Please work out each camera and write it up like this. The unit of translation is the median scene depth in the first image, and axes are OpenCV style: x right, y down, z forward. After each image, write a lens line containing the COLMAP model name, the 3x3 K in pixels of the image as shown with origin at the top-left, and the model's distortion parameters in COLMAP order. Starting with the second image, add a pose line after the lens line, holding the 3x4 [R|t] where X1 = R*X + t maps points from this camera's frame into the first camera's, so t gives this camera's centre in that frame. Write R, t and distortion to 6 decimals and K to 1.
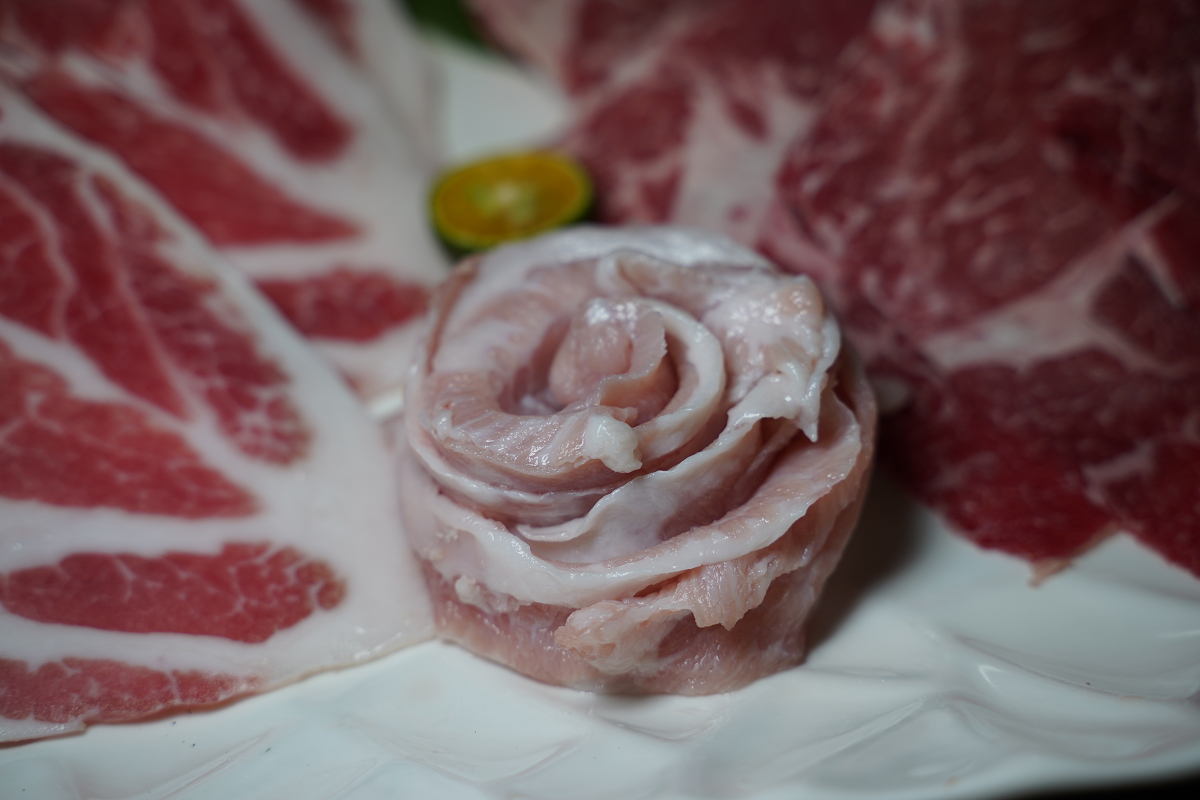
lens RADIAL K [[2575.8, 0, 599.0], [0, 2575.8, 409.1], [0, 0, 1]] dist [0.431534, 0.000000]
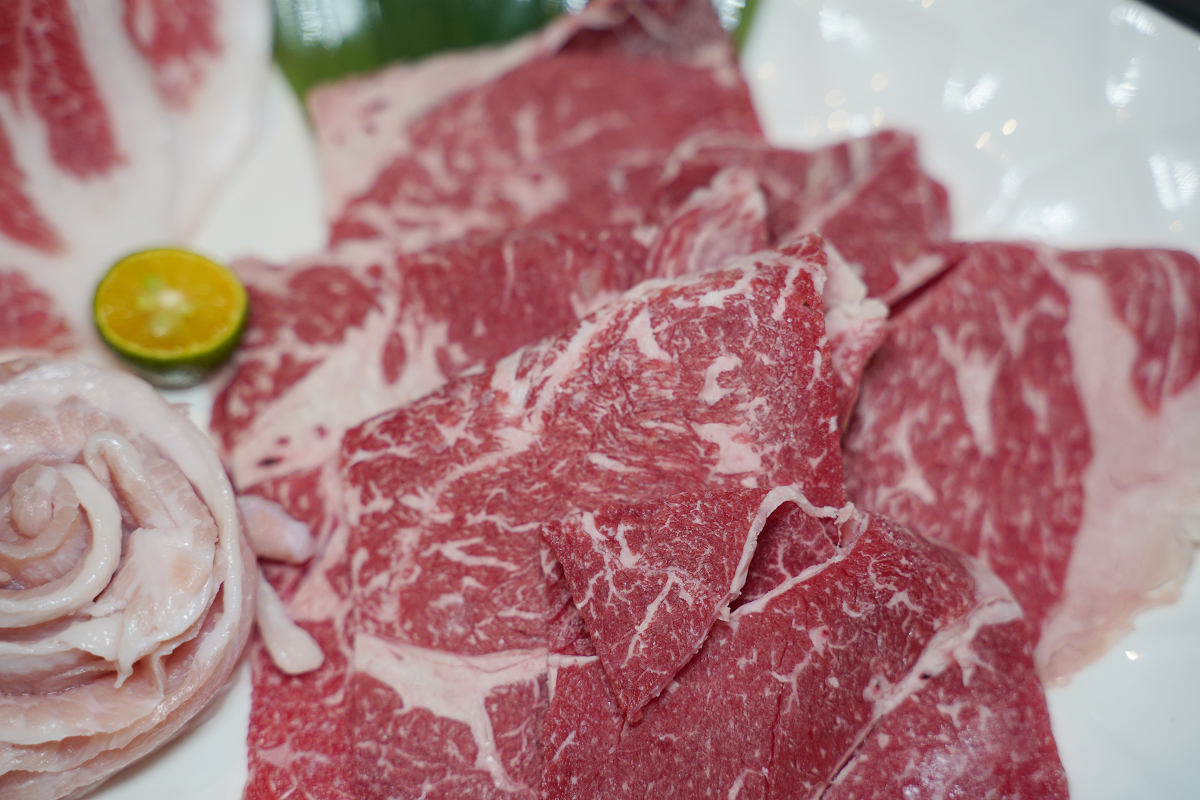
lens RADIAL K [[2575.8, 0, 601.8], [0, 2575.8, 409.1], [0, 0, 1]] dist [0.431534, 0.000000]
pose [[0.805395, 0.557166, -0.202251, 0.387213], [-0.497136, 0.820771, 0.281407, -0.477637], [0.322793, -0.126097, 0.938032, 0.004789]]
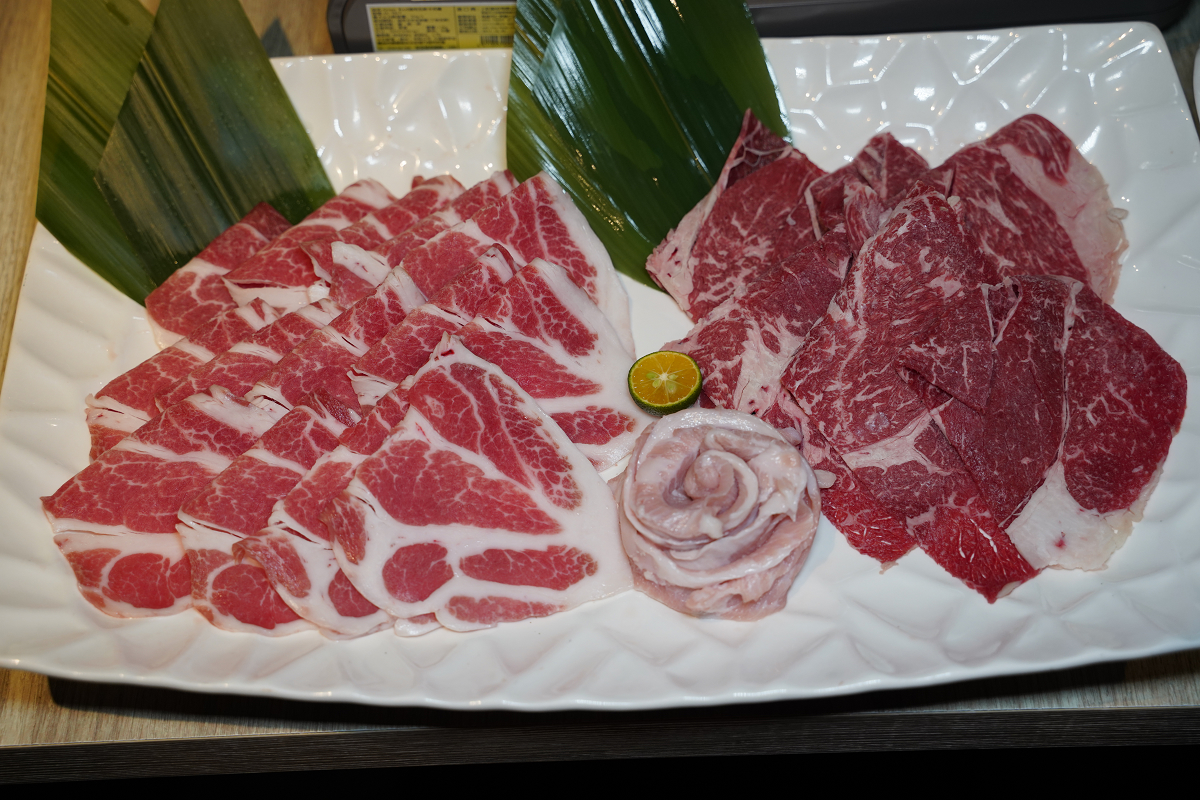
lens RADIAL K [[1660.2, 0, 598.1], [0, 1660.2, 405.3], [0, 0, 1]] dist [0.064638, 0.000000]
pose [[0.999251, 0.028611, -0.026050, -0.058034], [-0.022841, 0.979581, 0.199746, -0.369655], [0.031234, -0.199002, 0.979501, -0.468409]]
